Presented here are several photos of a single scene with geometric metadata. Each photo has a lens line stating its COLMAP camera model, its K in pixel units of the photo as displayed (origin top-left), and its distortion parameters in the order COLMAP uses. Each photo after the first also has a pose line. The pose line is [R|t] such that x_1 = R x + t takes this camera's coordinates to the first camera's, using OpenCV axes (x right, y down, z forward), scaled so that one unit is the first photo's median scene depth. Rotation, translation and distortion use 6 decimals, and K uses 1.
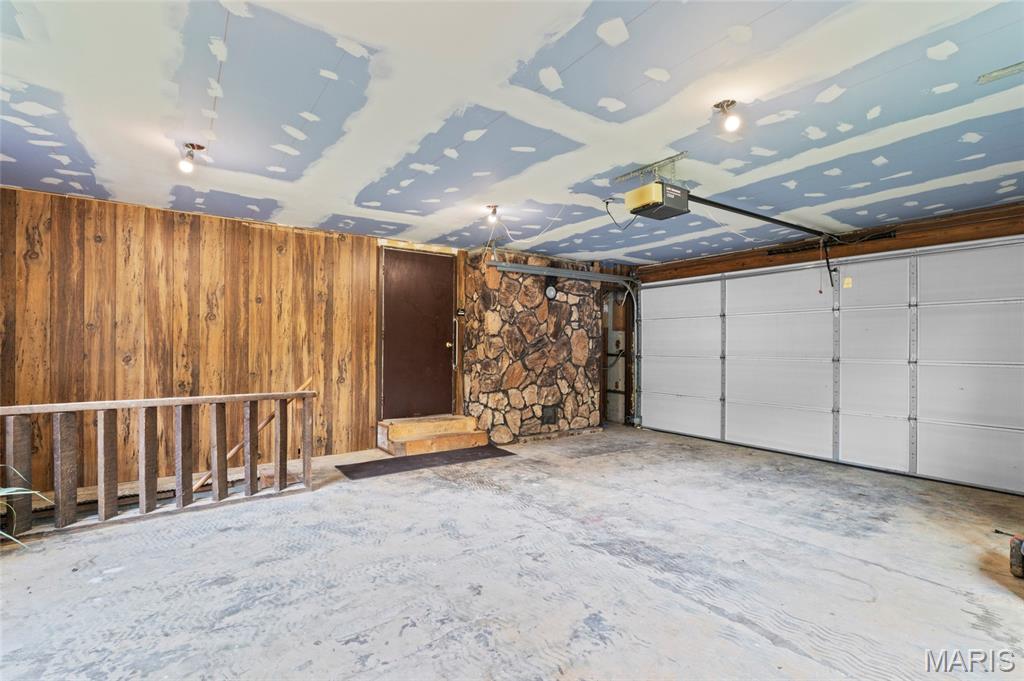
lens RADIAL K [[466.1, 0, 512.3], [0, 466.1, 349.4], [0, 0, 1]] dist [0.000025, 0.000048]
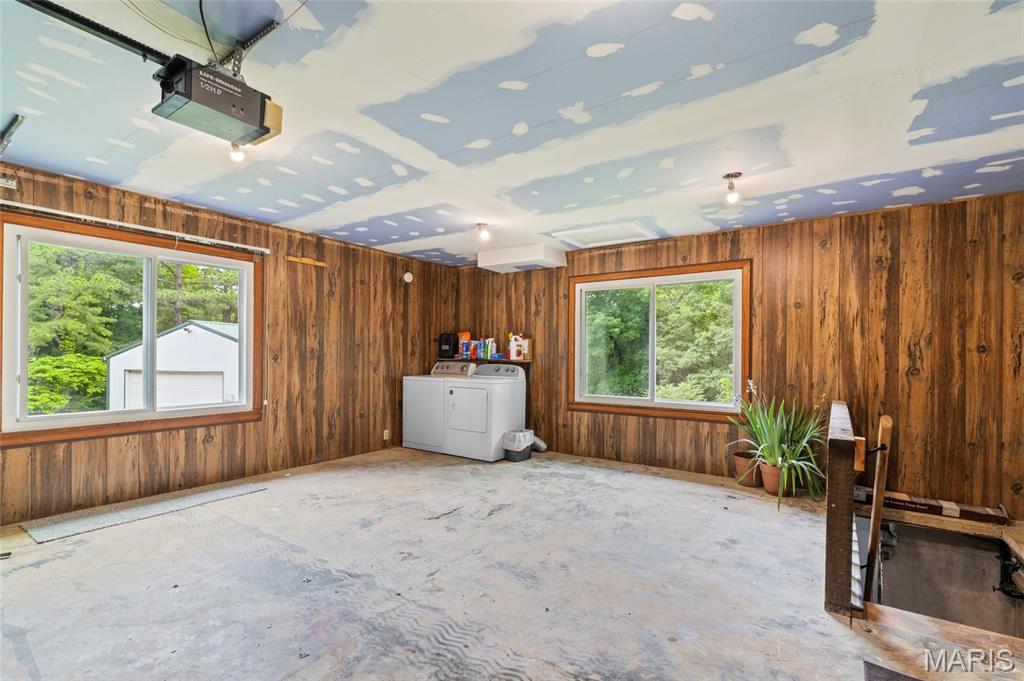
lens RADIAL K [[466.1, 0, 512.3], [0, 466.1, 349.4], [0, 0, 1]] dist [0.000025, 0.000048]
pose [[-0.944719, -0.016194, -0.327482, 0.175624], [-0.014946, 0.999868, -0.006328, -0.008814], [0.327541, -0.001084, -0.944836, 1.989341]]
